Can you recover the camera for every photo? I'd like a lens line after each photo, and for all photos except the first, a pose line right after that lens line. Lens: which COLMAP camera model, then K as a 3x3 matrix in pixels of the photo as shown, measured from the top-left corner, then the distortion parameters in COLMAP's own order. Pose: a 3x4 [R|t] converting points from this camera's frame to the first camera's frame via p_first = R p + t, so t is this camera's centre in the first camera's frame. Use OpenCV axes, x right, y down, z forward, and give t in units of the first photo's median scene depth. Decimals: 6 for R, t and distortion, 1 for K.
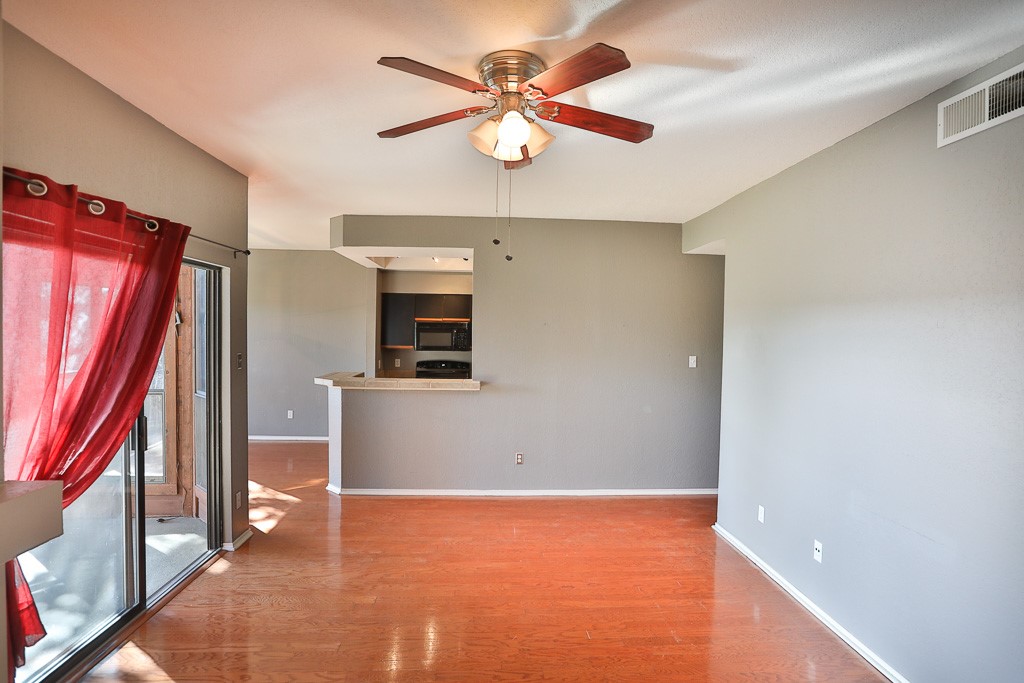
lens RADIAL K [[516.6, 0, 514.0], [0, 516.6, 346.3], [0, 0, 1]] dist [-0.050873, 0.034387]
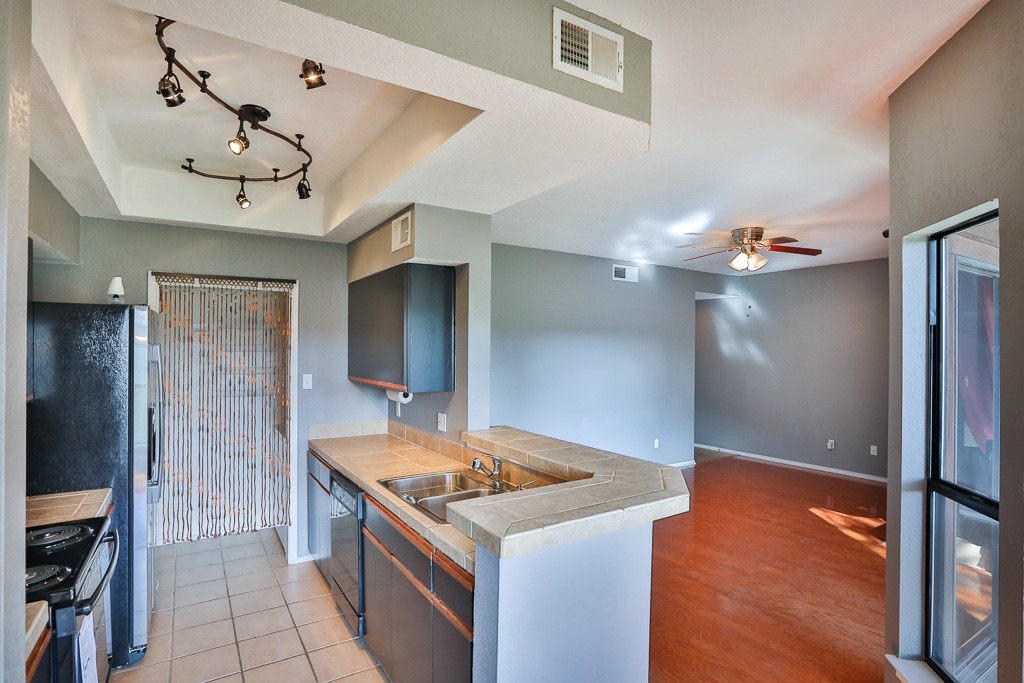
lens RADIAL K [[516.6, 0, 514.0], [0, 516.6, 346.3], [0, 0, 1]] dist [-0.050873, 0.034387]
pose [[-0.476701, -0.017439, 0.878893, -0.762924], [0.013846, 0.999530, 0.027342, -0.056669], [-0.878957, 0.025204, -0.476235, 1.520995]]
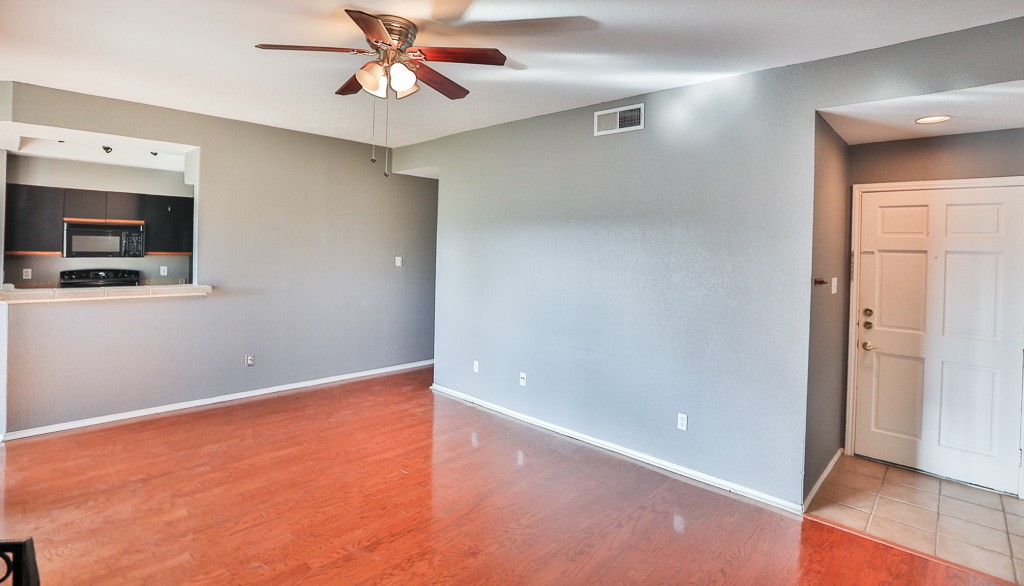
lens RADIAL K [[489.5, 0, 500.7], [0, 489.5, 249.9], [0, 0, 1]] dist [-0.001243, 0.000280]
pose [[0.753021, -0.004754, 0.657980, -0.311060], [0.010836, 0.999928, -0.005177, 0.013951], [-0.657908, 0.011028, 0.753018, -0.056041]]
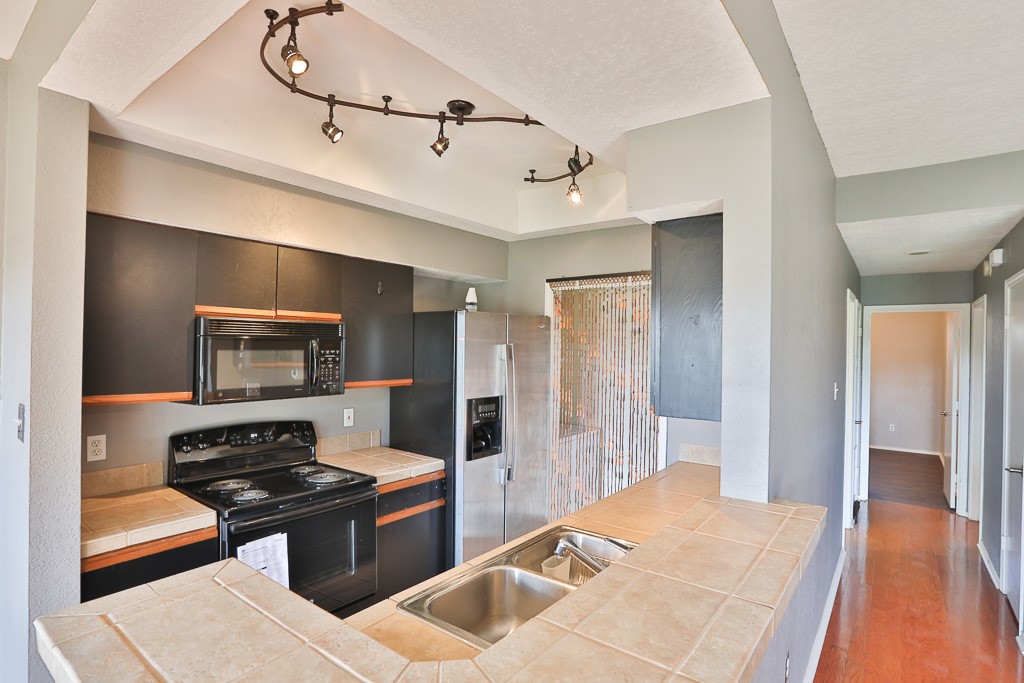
lens RADIAL K [[516.6, 0, 514.0], [0, 516.6, 346.3], [0, 0, 1]] dist [-0.050873, 0.034387]
pose [[0.658153, -0.010203, 0.752815, -0.523159], [0.021032, 0.999767, -0.004837, -0.040359], [-0.752590, 0.019017, 0.658214, 1.109851]]
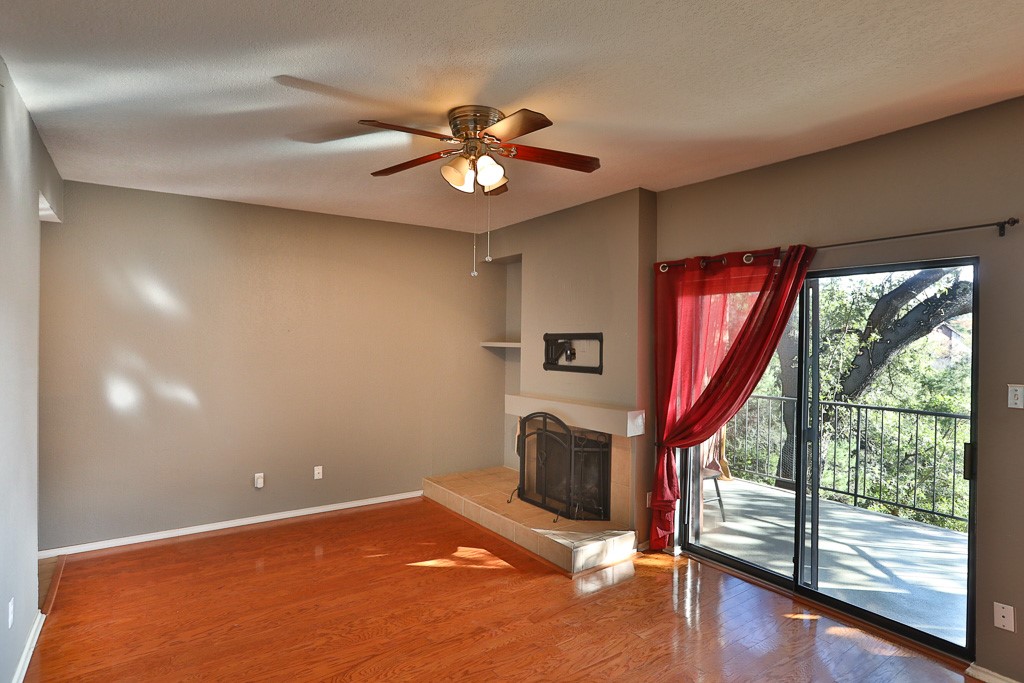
lens RADIAL K [[562.8, 0, 515.1], [0, 562.8, 340.7], [0, 0, 1]] dist [0.001267, 0.000047]
pose [[-0.858482, -0.024998, -0.512235, 0.304760], [-0.045912, 0.998547, 0.028216, -0.029133], [0.510785, 0.047740, -0.858382, 1.132540]]
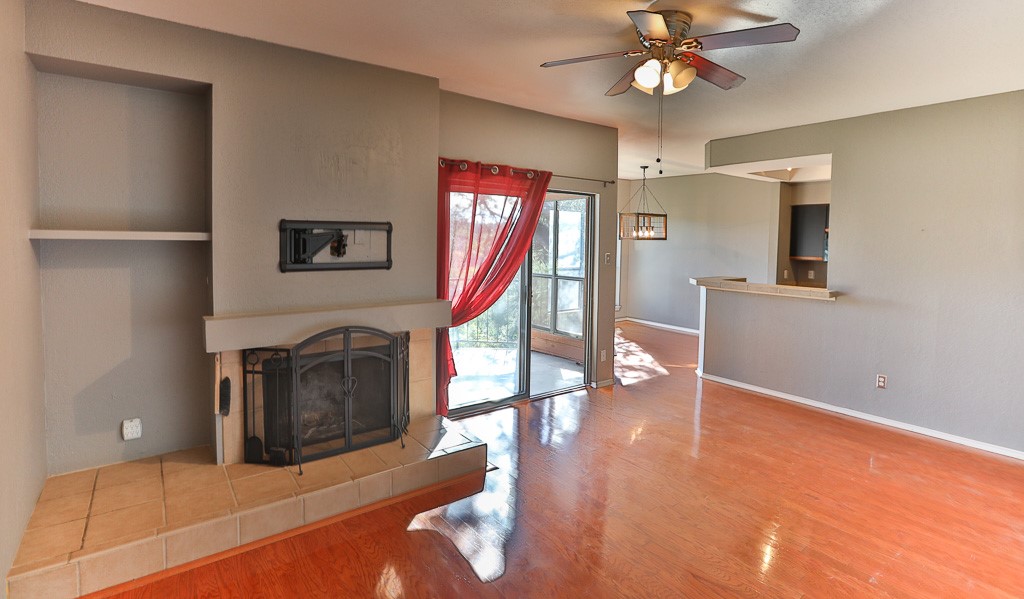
lens RADIAL K [[485.1, 0, 514.4], [0, 485.1, 266.5], [0, 0, 1]] dist [-0.028120, 0.000727]
pose [[0.551344, 0.036419, -0.833483, 0.413987], [-0.033432, 0.999209, 0.021546, 0.028471], [0.833608, 0.015985, 0.552125, 0.023725]]
